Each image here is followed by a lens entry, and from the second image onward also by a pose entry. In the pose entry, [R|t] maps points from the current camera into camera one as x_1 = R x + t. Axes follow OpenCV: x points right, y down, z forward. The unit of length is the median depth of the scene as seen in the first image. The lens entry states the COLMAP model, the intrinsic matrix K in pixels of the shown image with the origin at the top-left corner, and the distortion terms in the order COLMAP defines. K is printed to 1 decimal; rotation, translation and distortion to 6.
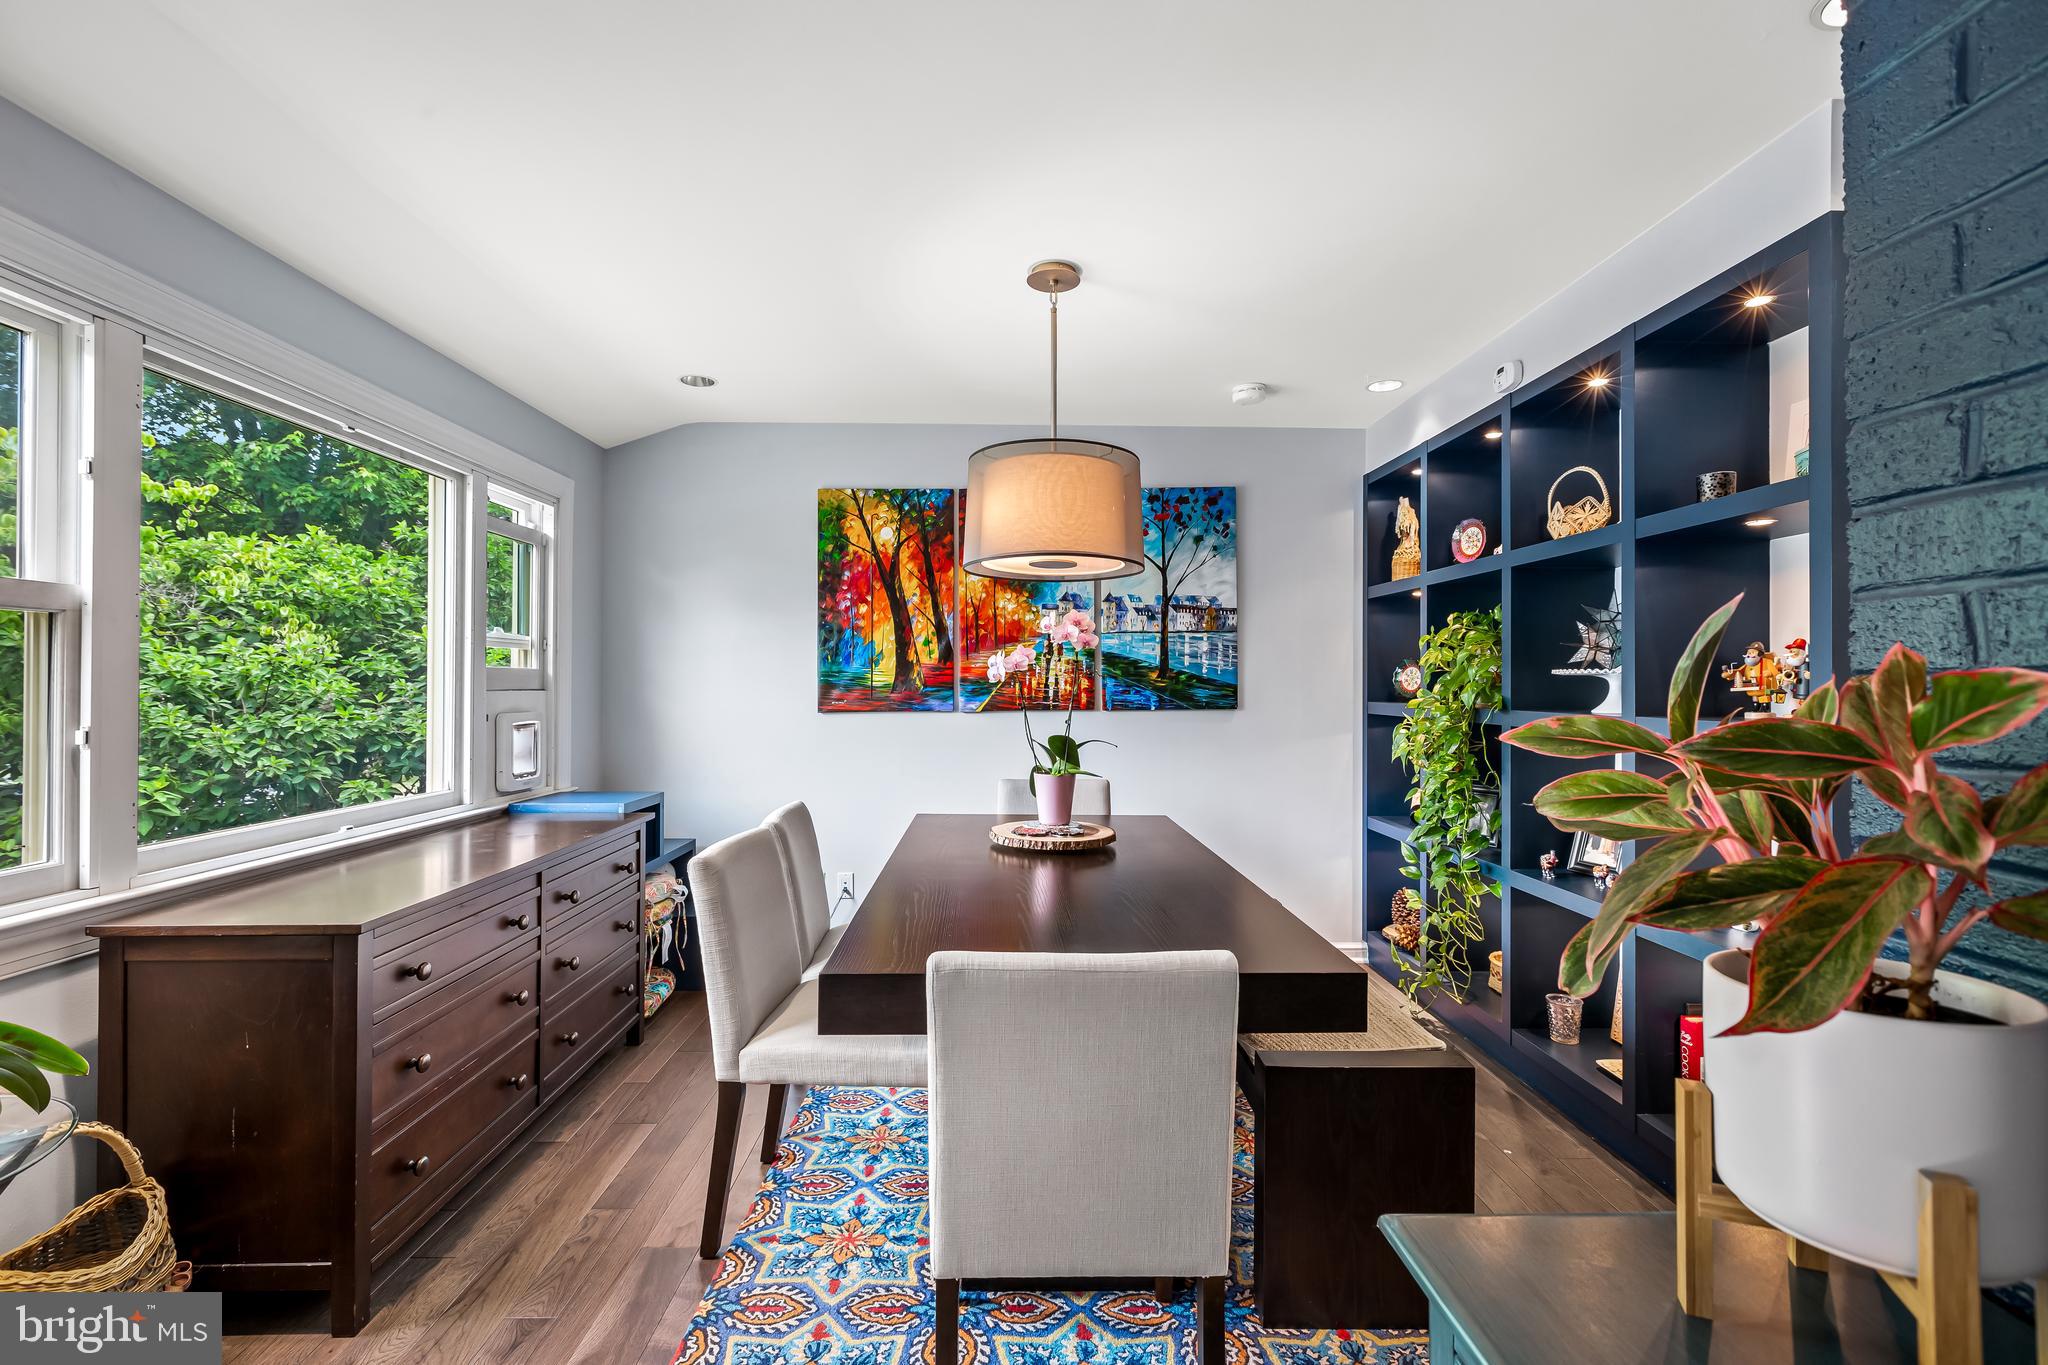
lens RADIAL K [[935.2, 0, 1020.3], [0, 935.2, 679.8], [0, 0, 1]] dist [-0.001285, 0.000723]
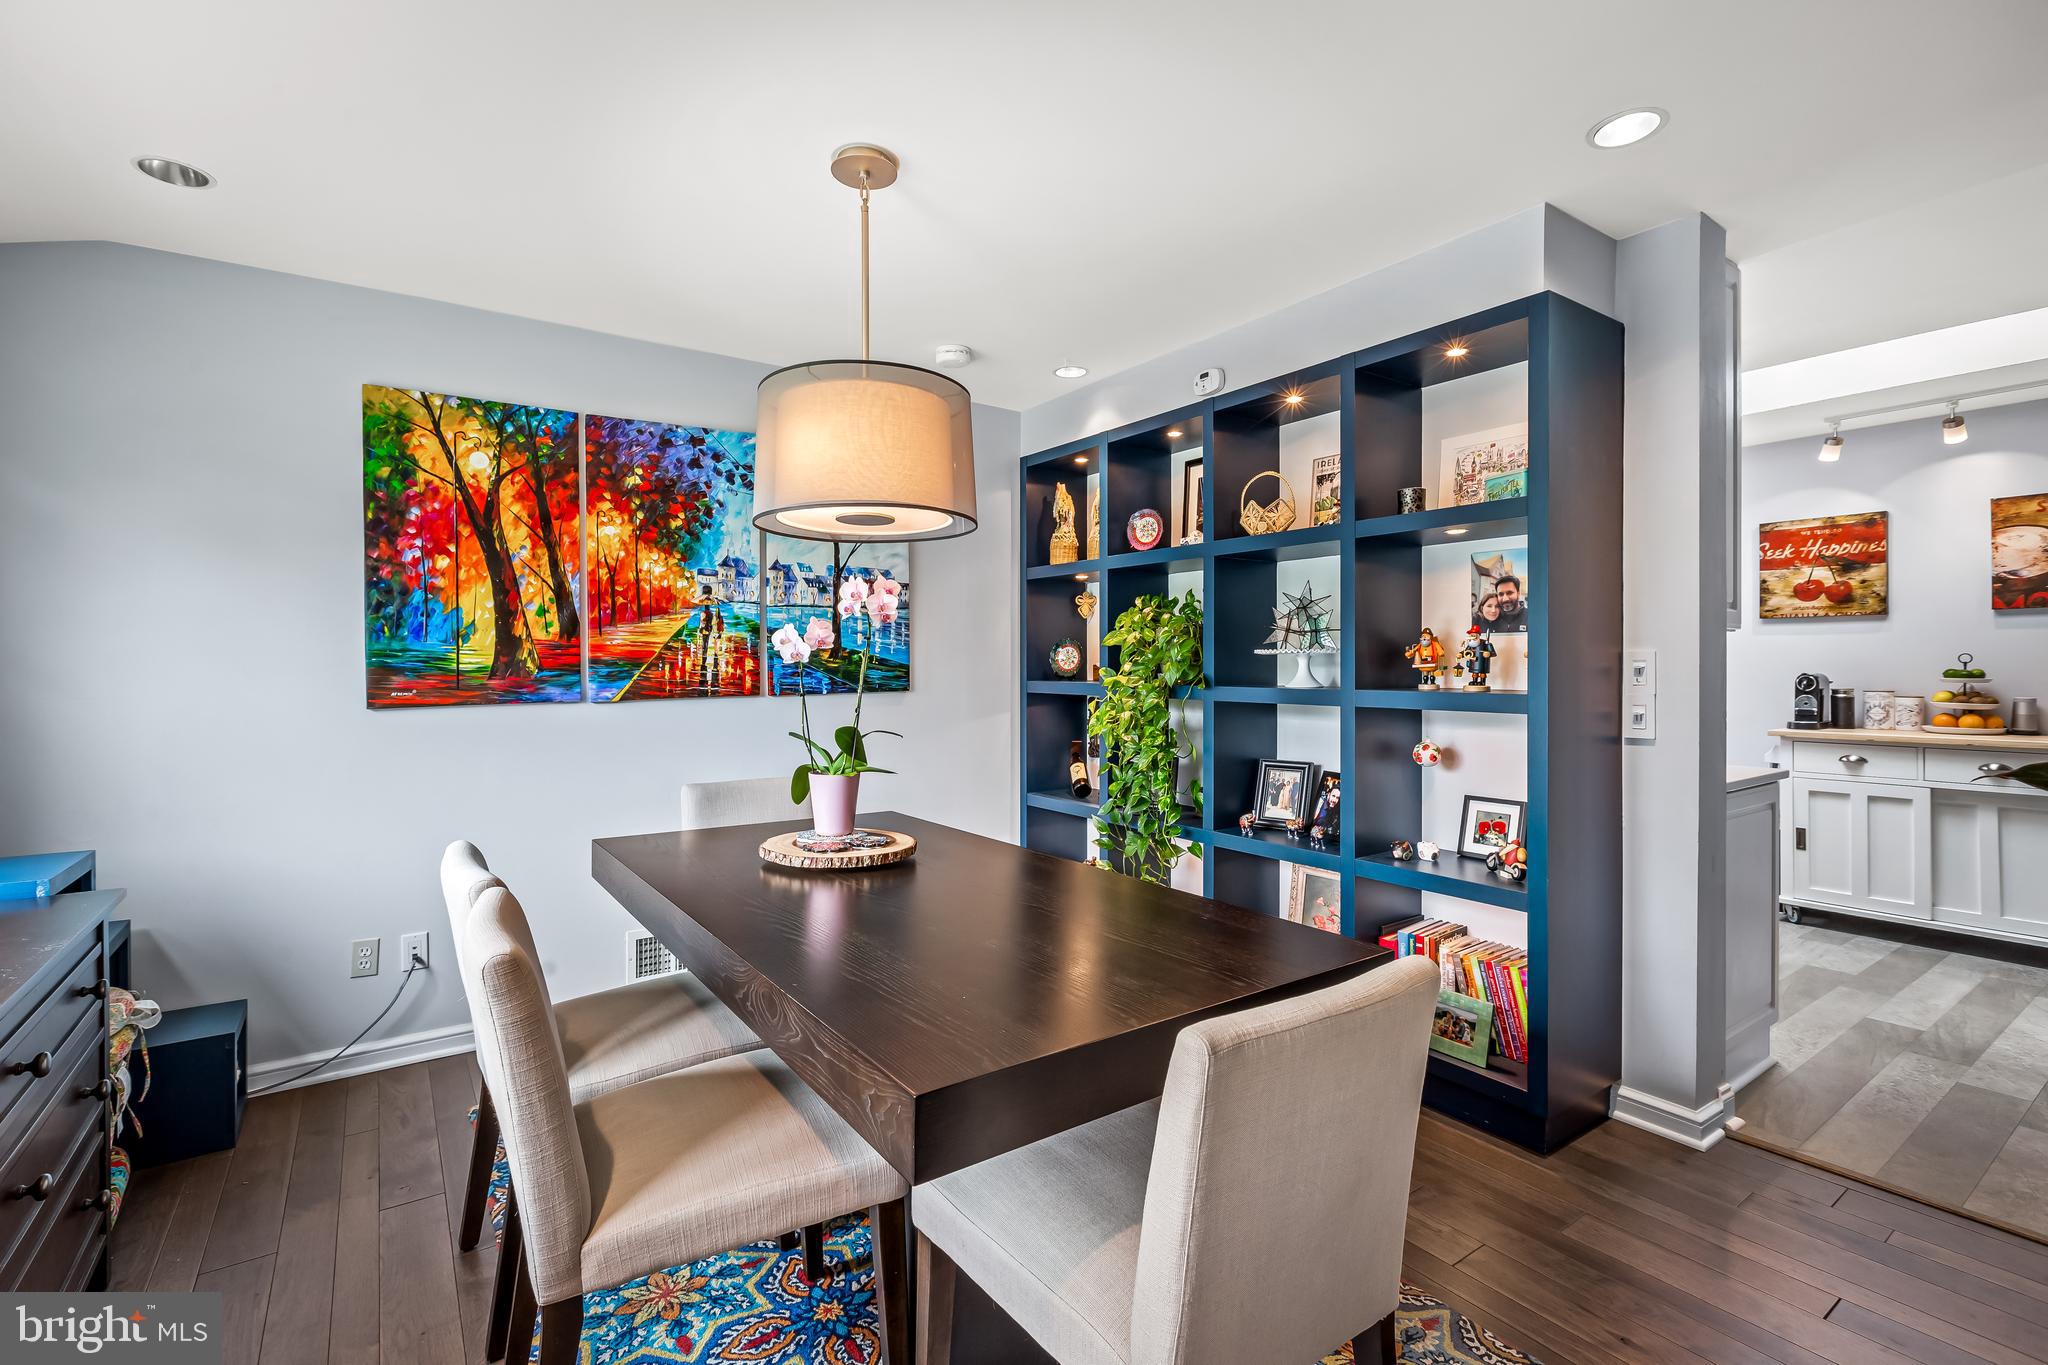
lens RADIAL K [[935.2, 0, 1028.8], [0, 935.2, 672.9], [0, 0, 1]] dist [-0.001285, 0.000723]
pose [[0.826438, -0.010917, 0.562922, -0.200861], [0.003345, 0.999890, 0.014480, -0.000103], [-0.563018, -0.010084, 0.826383, 0.154729]]
